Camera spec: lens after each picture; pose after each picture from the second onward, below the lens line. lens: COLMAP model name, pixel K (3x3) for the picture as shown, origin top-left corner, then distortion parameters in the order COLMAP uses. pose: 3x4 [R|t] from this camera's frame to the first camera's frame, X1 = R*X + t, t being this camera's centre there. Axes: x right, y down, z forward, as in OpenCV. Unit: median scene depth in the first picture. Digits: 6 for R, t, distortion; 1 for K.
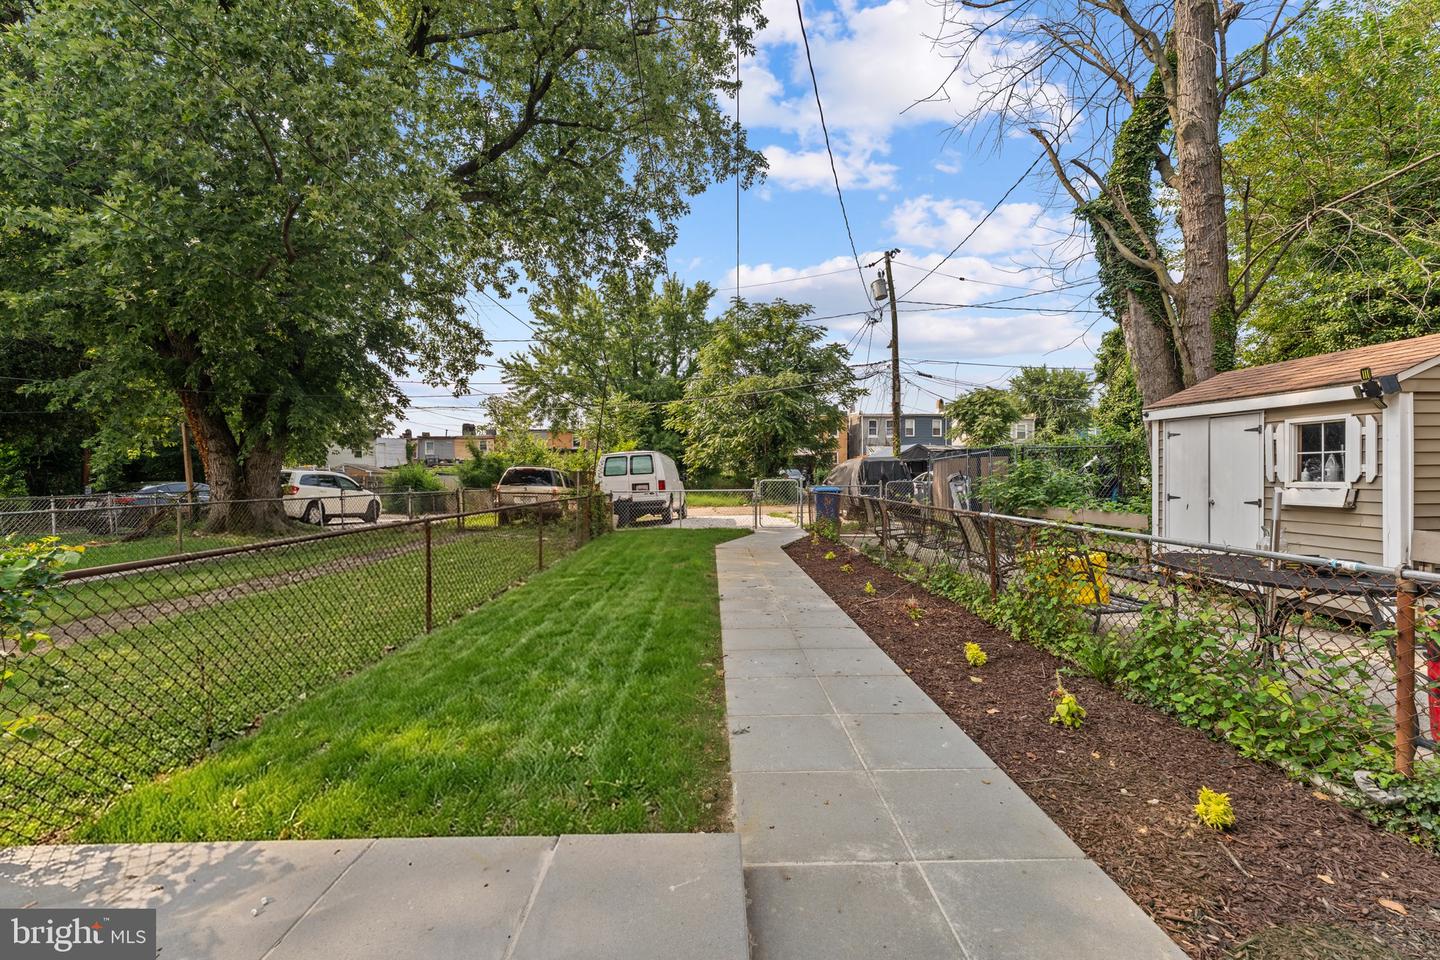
lens RADIAL K [[573.4, 0, 724.2], [0, 573.4, 479.4], [0, 0, 1]] dist [0.000656, -0.000257]
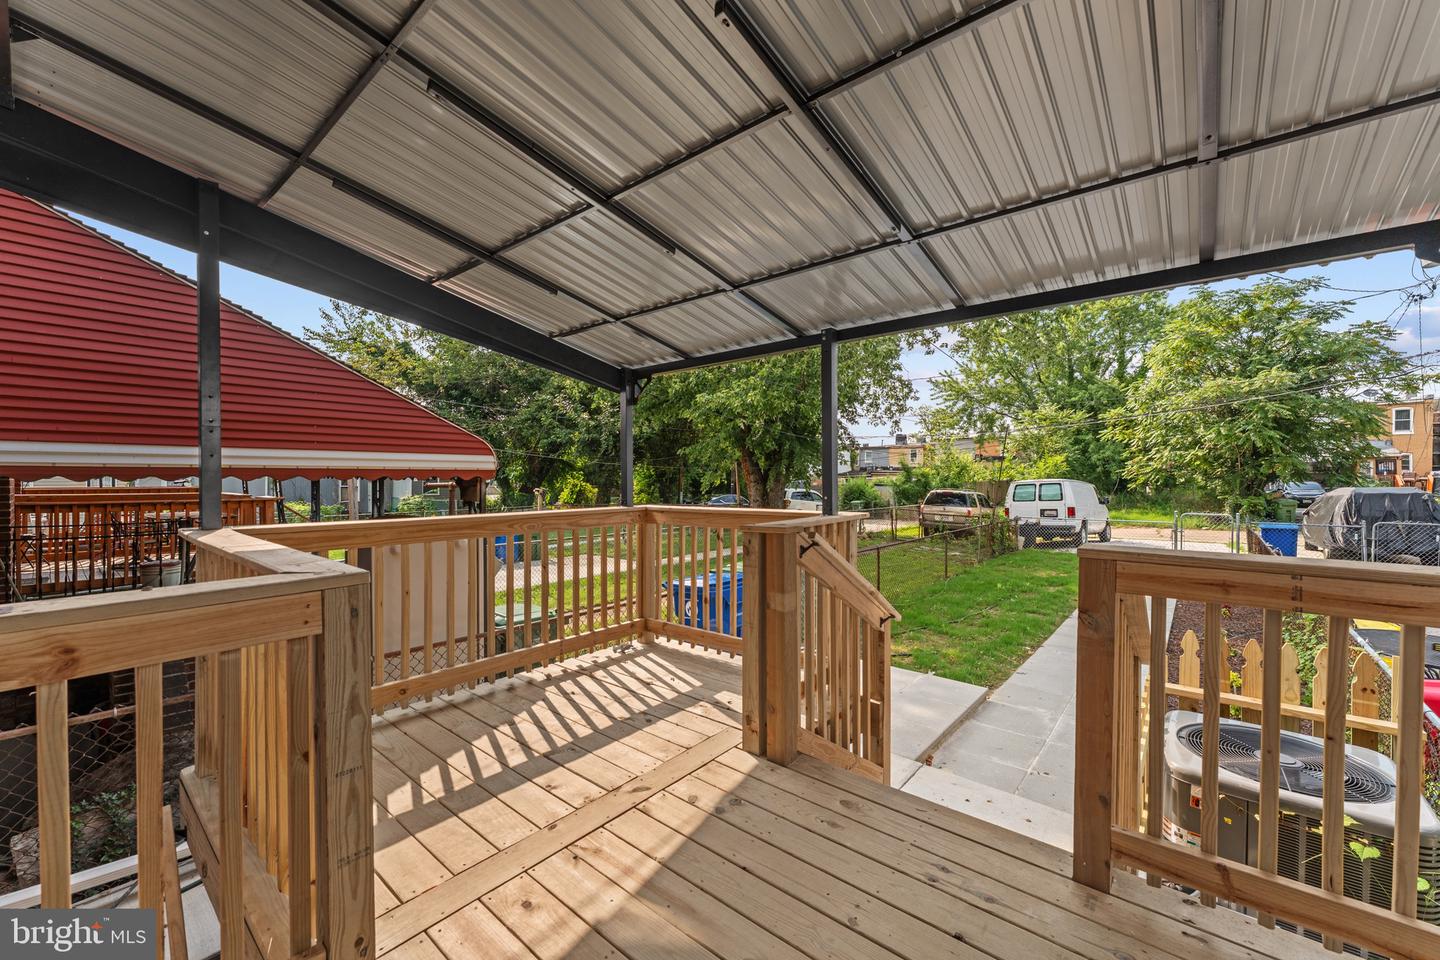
lens RADIAL K [[573.4, 0, 724.2], [0, 573.4, 479.4], [0, 0, 1]] dist [0.000656, -0.000257]
pose [[0.753195, 0.010963, -0.657705, 0.060840], [-0.009855, 0.999937, 0.005381, -0.028127], [0.657723, 0.002429, 0.753256, -0.135282]]
